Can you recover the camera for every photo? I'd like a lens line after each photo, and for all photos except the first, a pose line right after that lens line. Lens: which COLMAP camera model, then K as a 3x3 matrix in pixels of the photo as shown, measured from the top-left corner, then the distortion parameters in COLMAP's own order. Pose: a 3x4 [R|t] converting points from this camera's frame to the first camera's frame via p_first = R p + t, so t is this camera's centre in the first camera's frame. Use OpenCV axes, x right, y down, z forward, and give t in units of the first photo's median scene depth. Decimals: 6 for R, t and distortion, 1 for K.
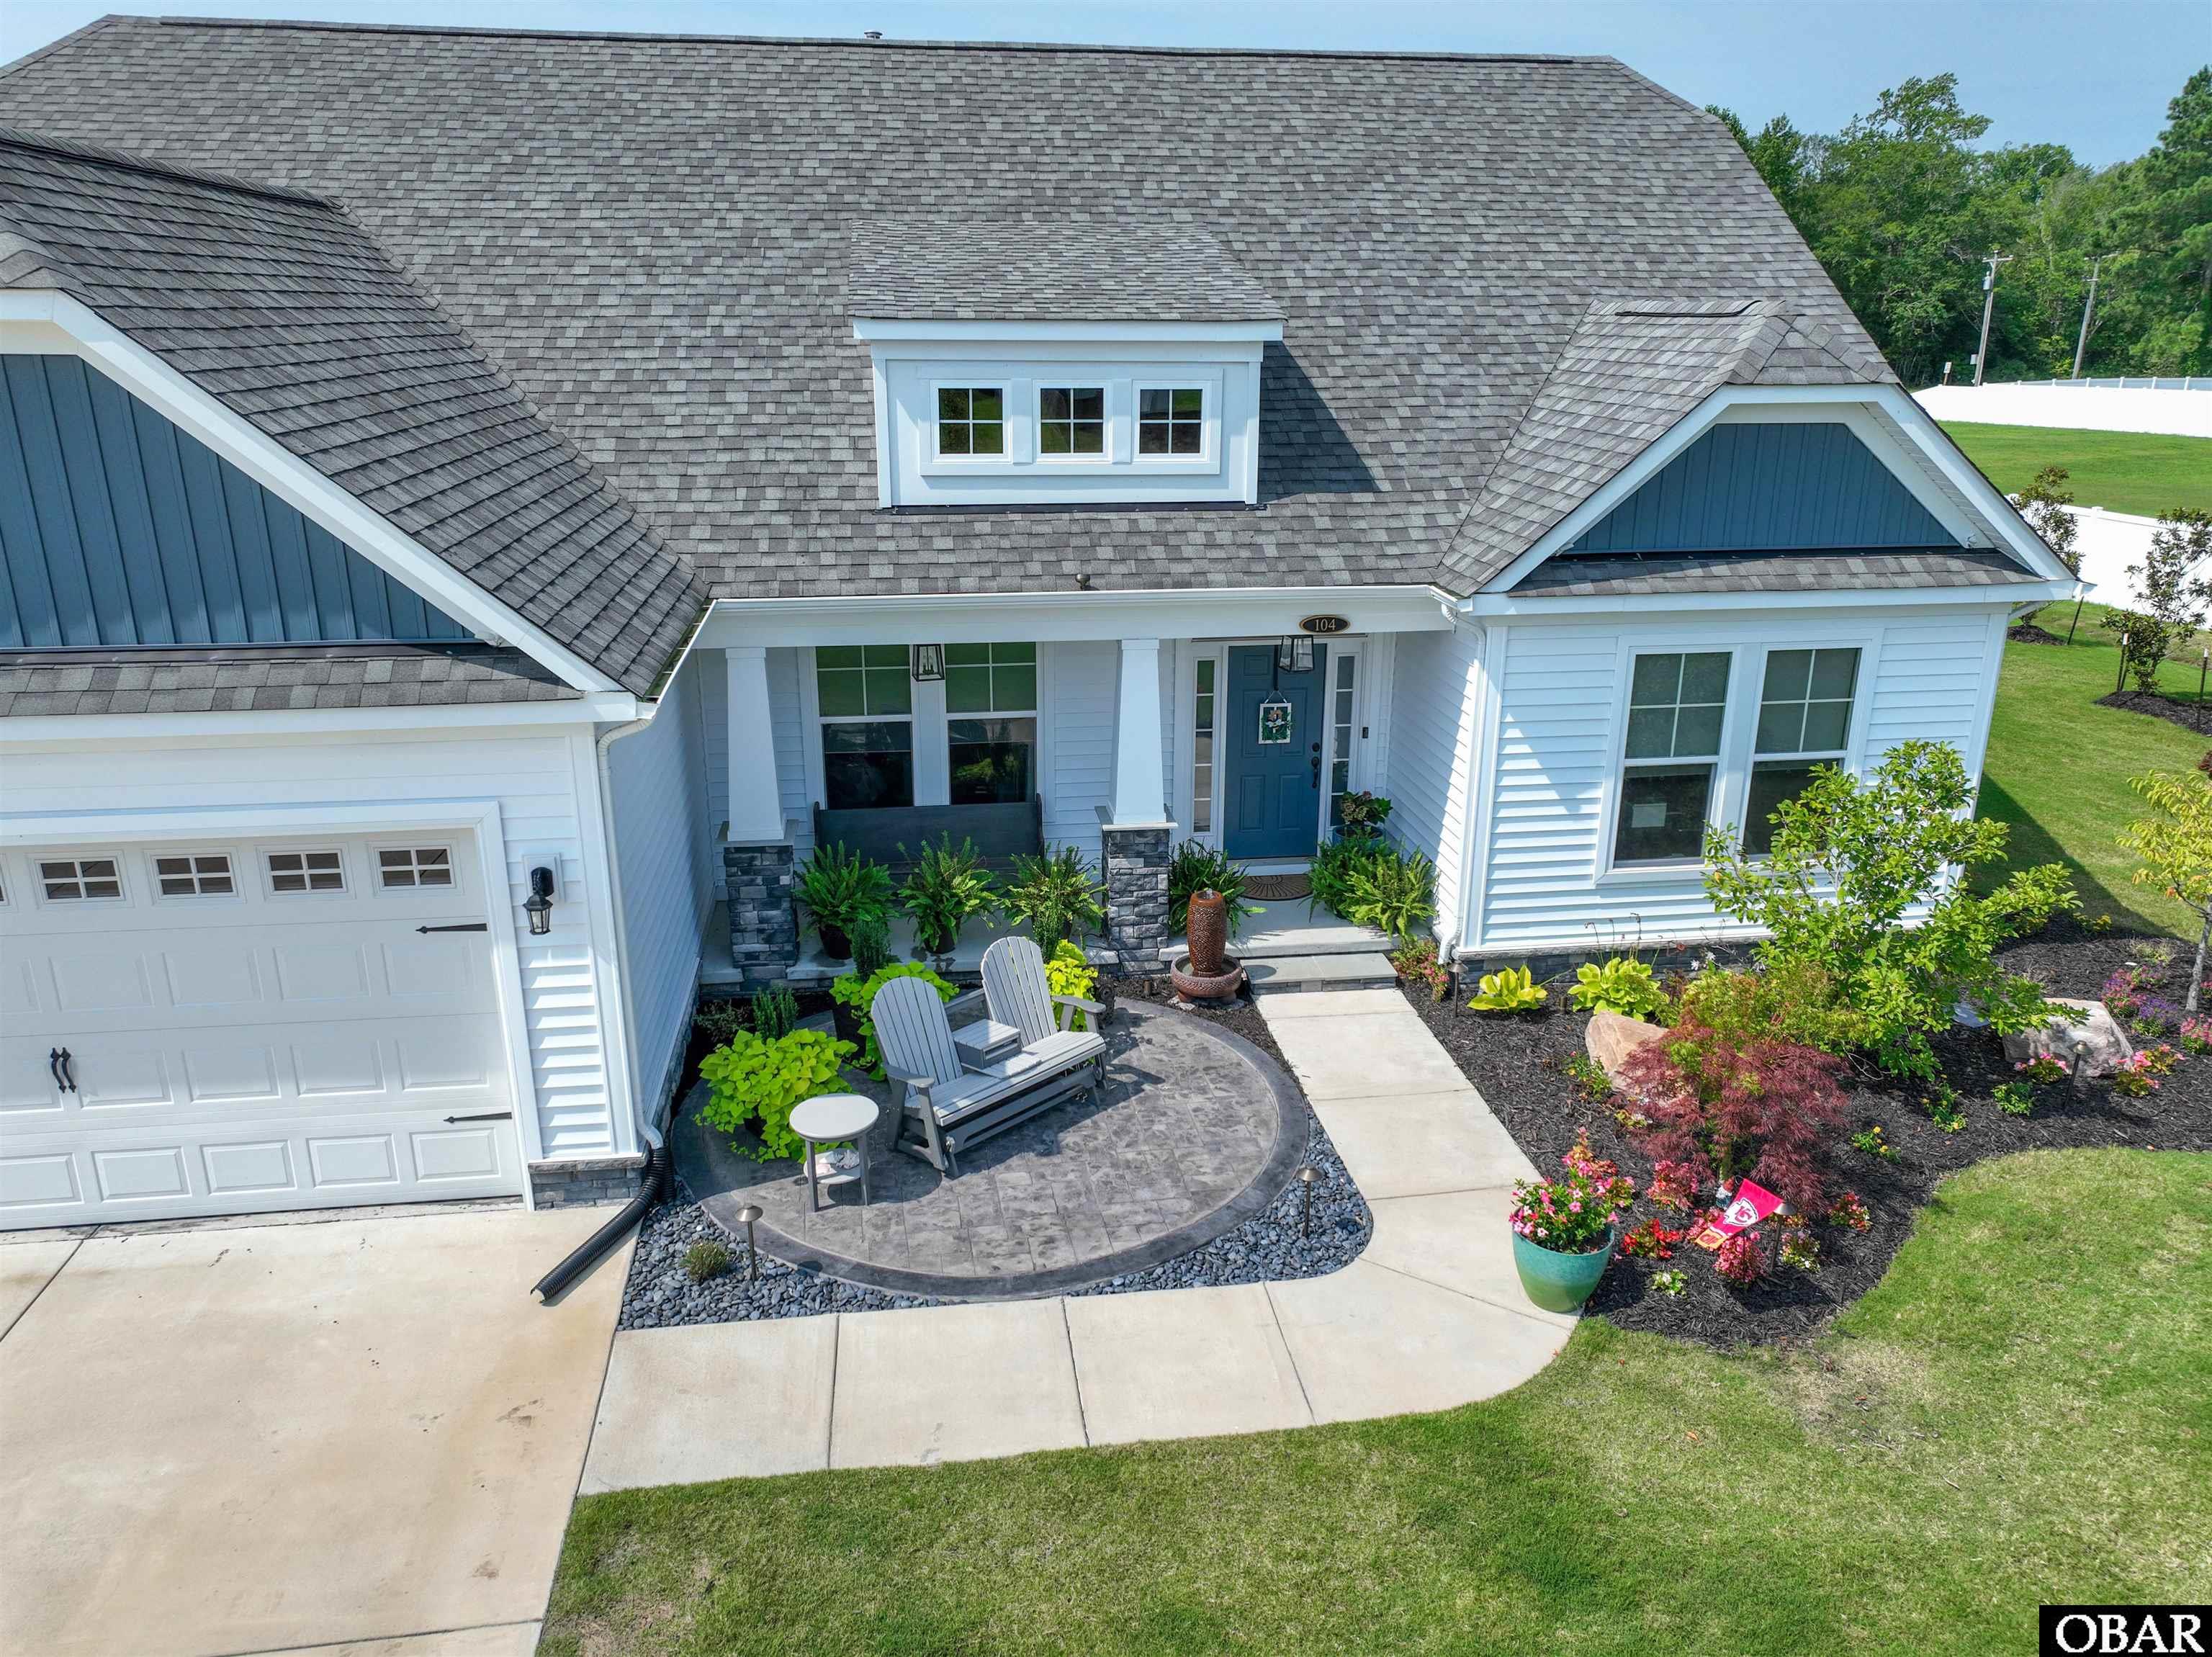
lens RADIAL K [[1553.2, 0, 1106.6], [0, 1553.2, 823.2], [0, 0, 1]] dist [0.004351, 0.008813]
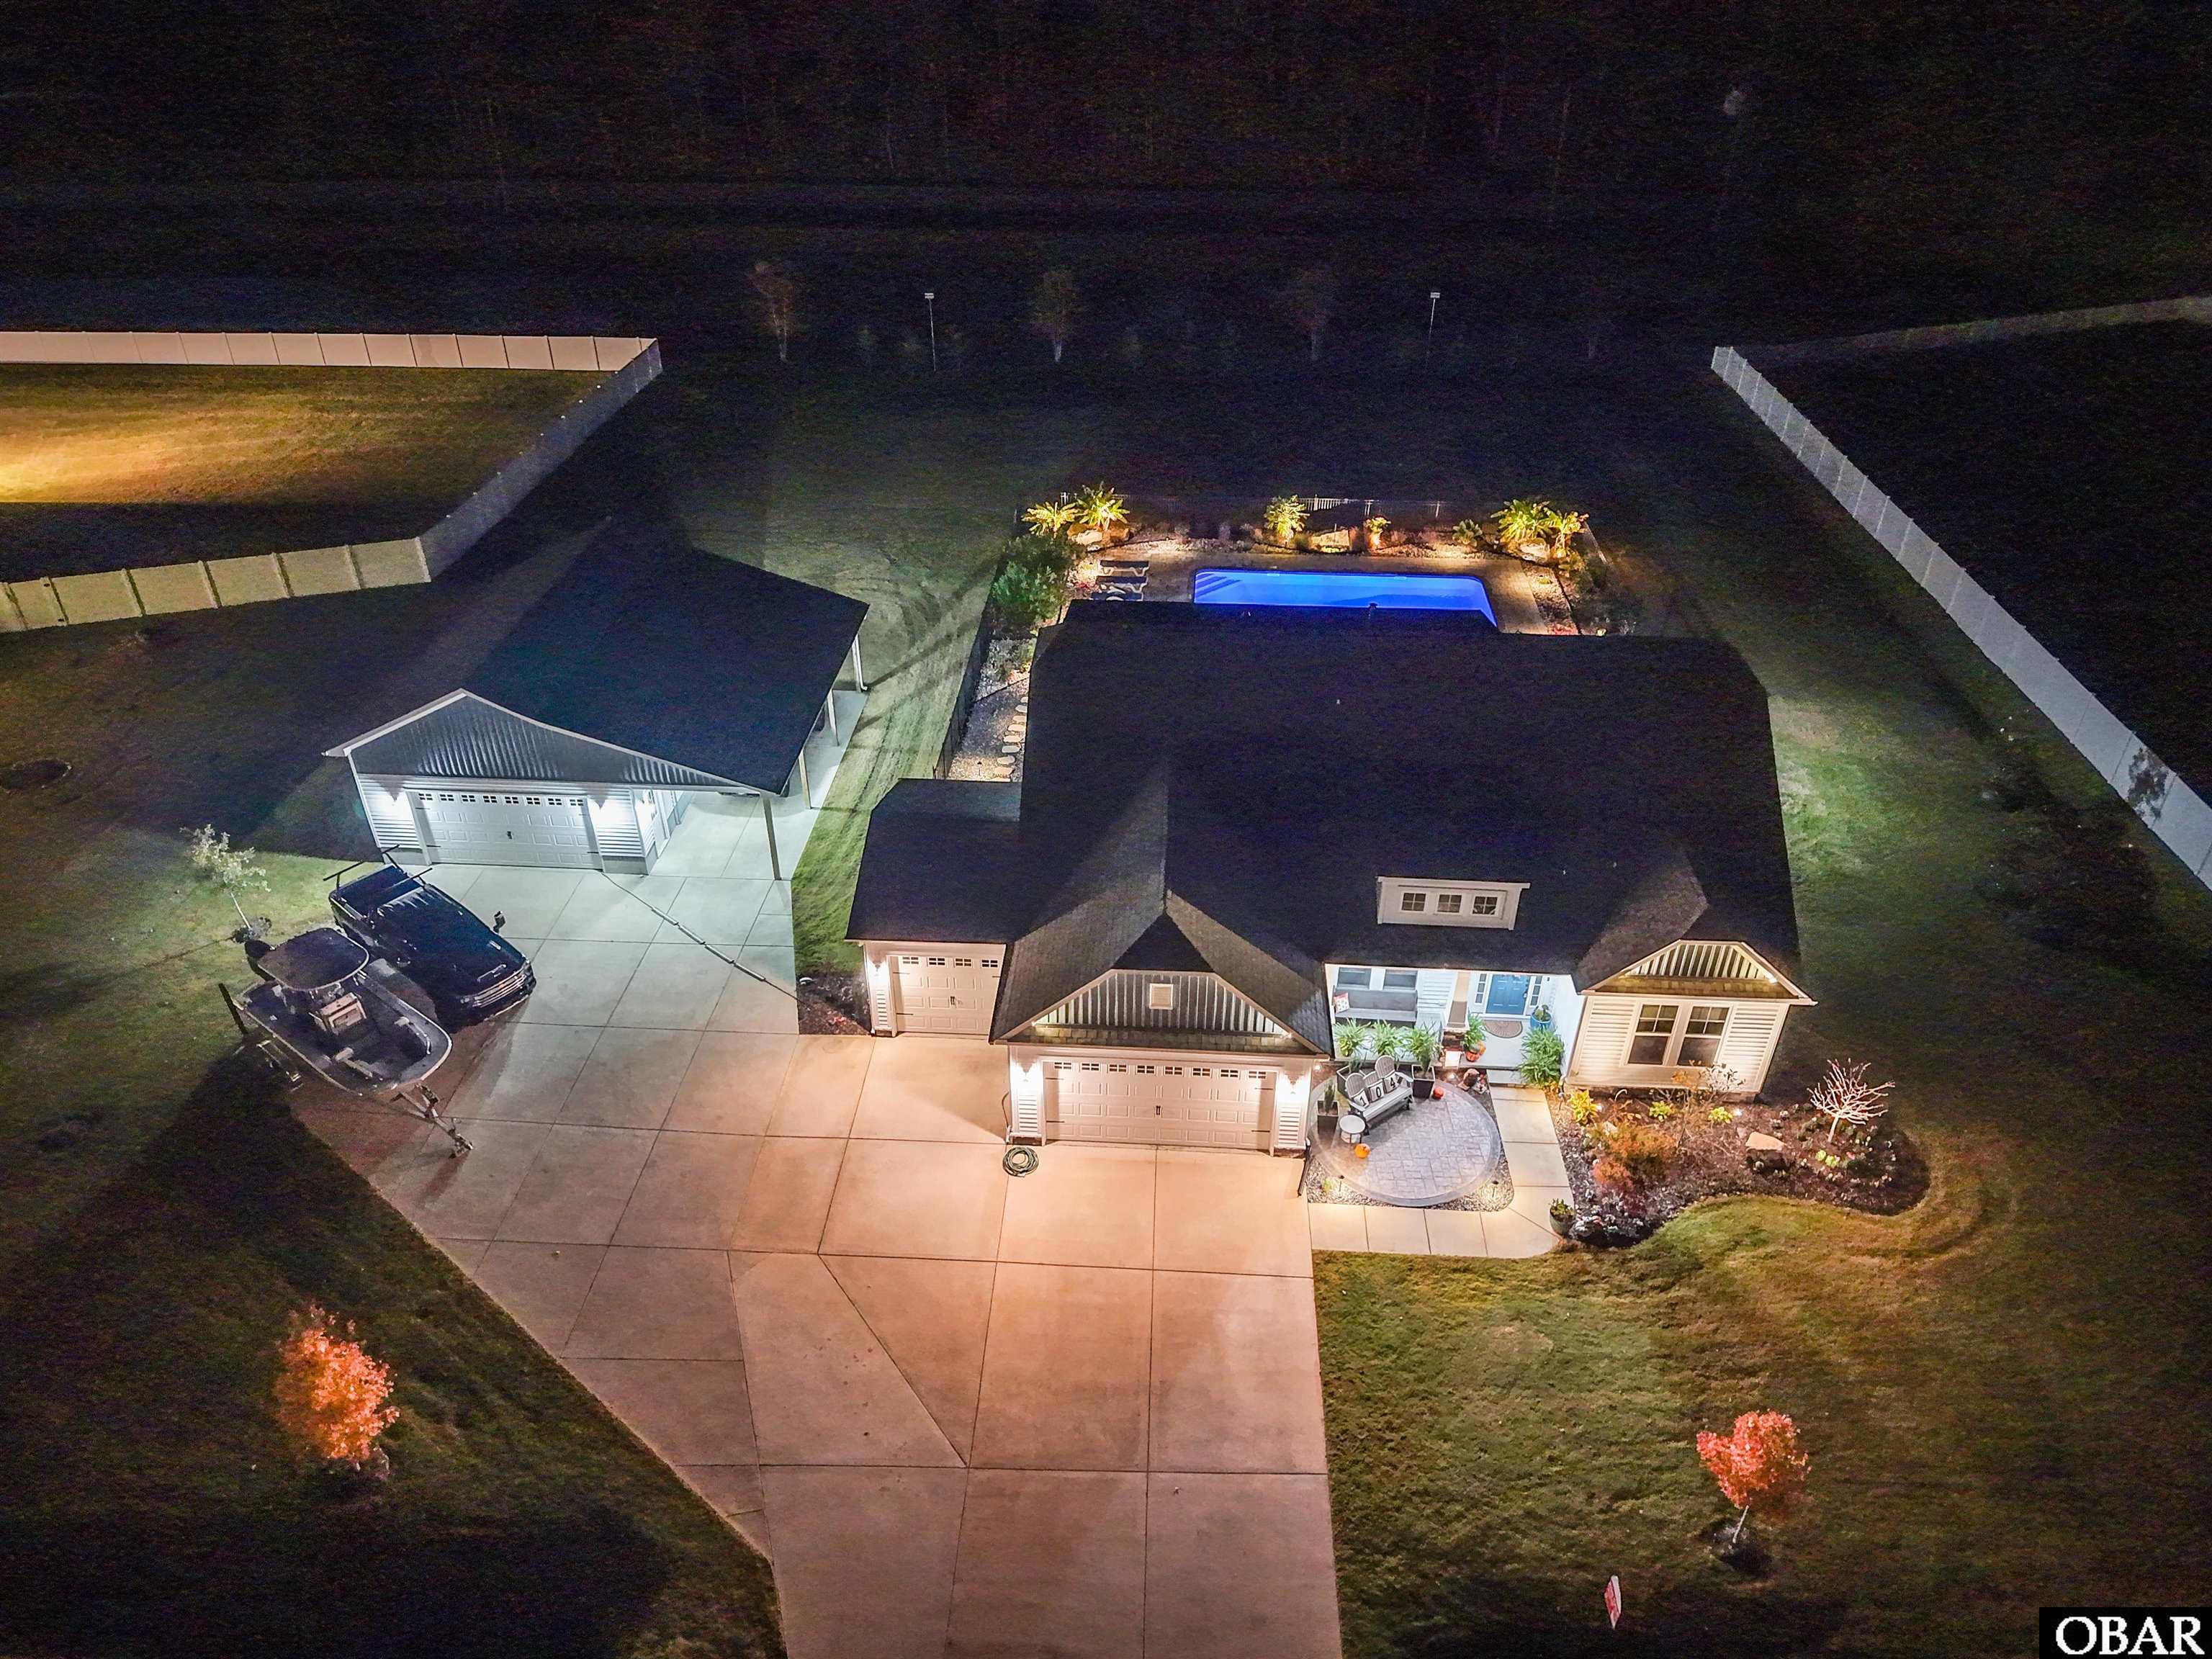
lens RADIAL K [[1449.8, 0, 1106.0], [0, 1449.8, 829.5], [0, 0, 1]] dist [0.005287, 0.000441]
pose [[0.980139, 0.104743, -0.168391, -0.204221], [-0.055266, 0.959764, 0.275317, -1.076985], [0.190454, -0.260543, 0.946491, -1.593432]]
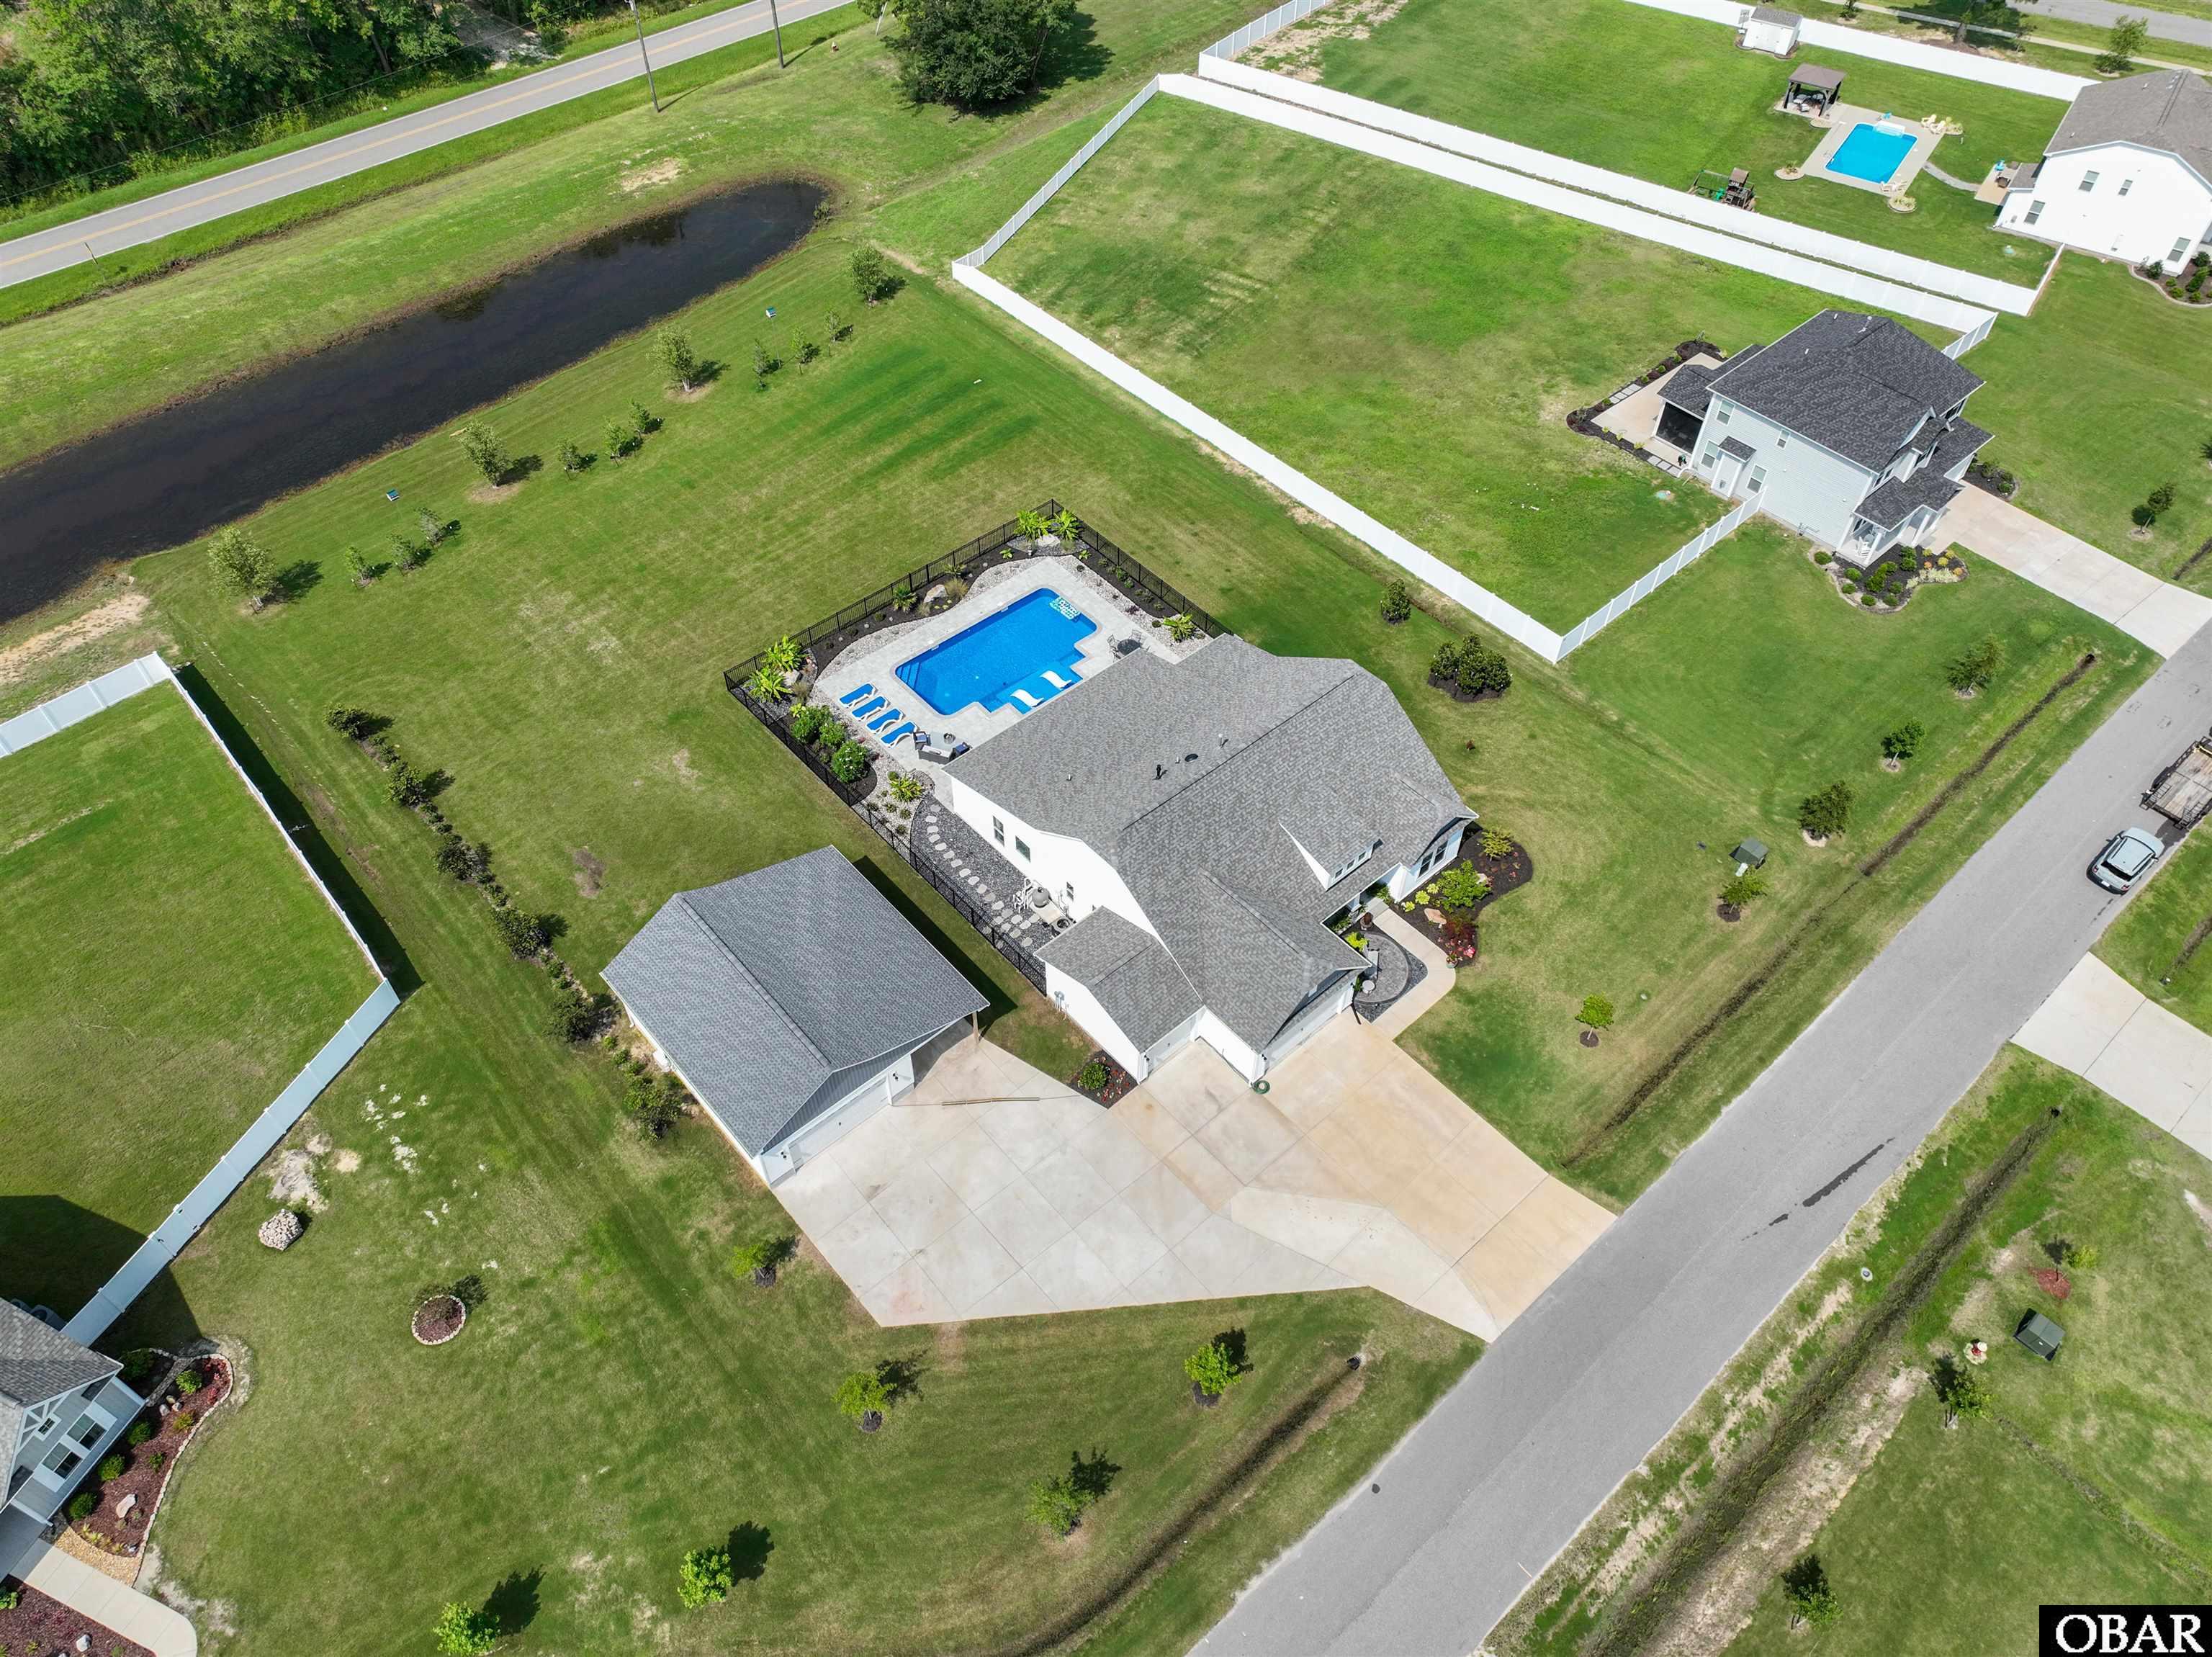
lens RADIAL K [[1553.2, 0, 1106.6], [0, 1553.2, 823.2], [0, 0, 1]] dist [0.004351, 0.008813]
pose [[0.827283, -0.419589, 0.373562, -2.903776], [0.165888, 0.817756, 0.551141, -3.762980], [-0.536735, -0.393980, 0.746120, -2.824175]]
